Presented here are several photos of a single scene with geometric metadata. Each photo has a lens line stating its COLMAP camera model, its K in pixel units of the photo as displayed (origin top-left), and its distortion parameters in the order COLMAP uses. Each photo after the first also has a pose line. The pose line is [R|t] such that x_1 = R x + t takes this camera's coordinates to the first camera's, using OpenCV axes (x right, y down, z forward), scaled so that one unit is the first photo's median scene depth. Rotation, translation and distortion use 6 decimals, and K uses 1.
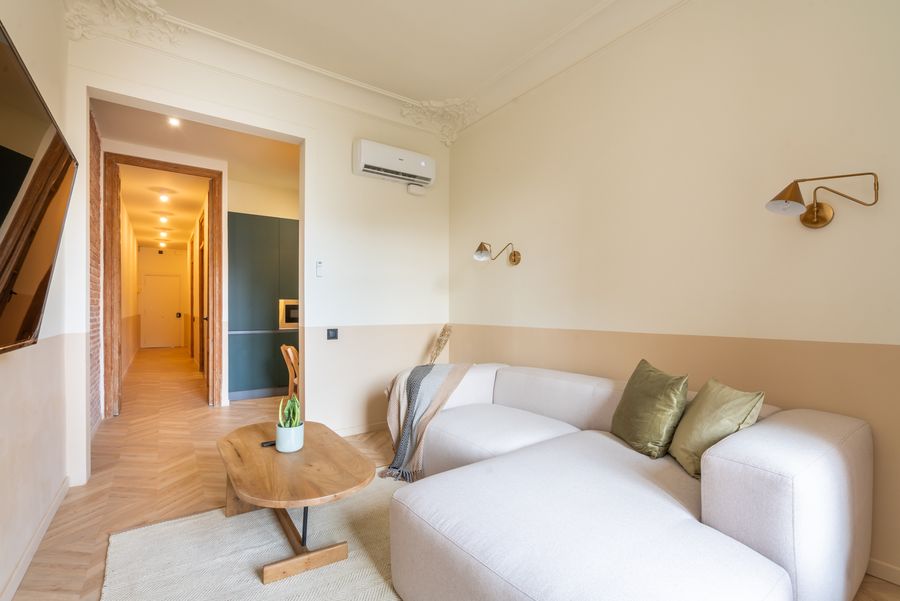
lens RADIAL K [[399.6, 0, 450.0], [0, 399.6, 300.5], [0, 0, 1]] dist [-0.000816, -0.000072]
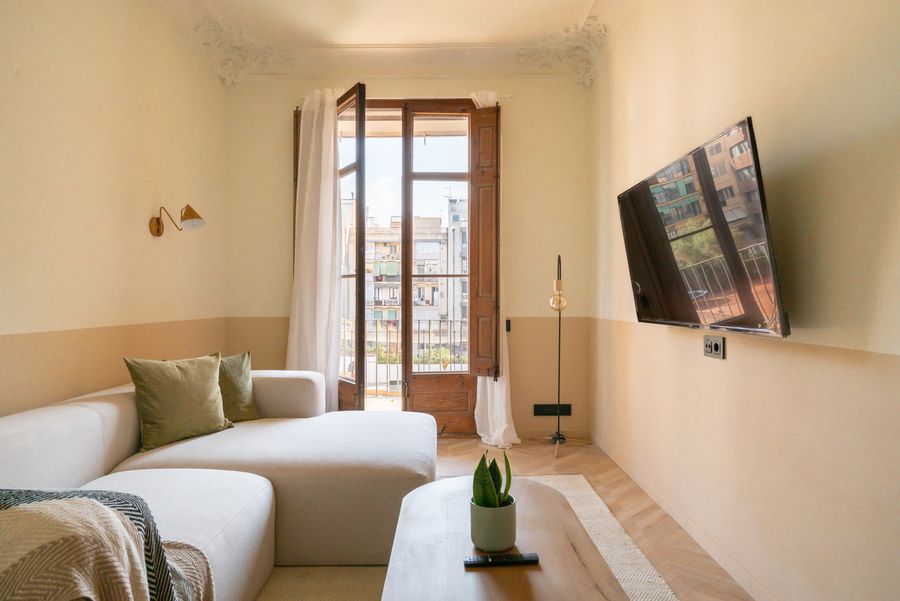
lens RADIAL K [[508.7, 0, 450.0], [0, 508.7, 300.5], [0, 0, 1]] dist [0.001927, 0.000629]
pose [[-0.815633, 0.004512, 0.578552, -0.690317], [-0.003160, 0.999920, -0.012254, 0.032125], [-0.578561, -0.011823, -0.815554, 1.217589]]
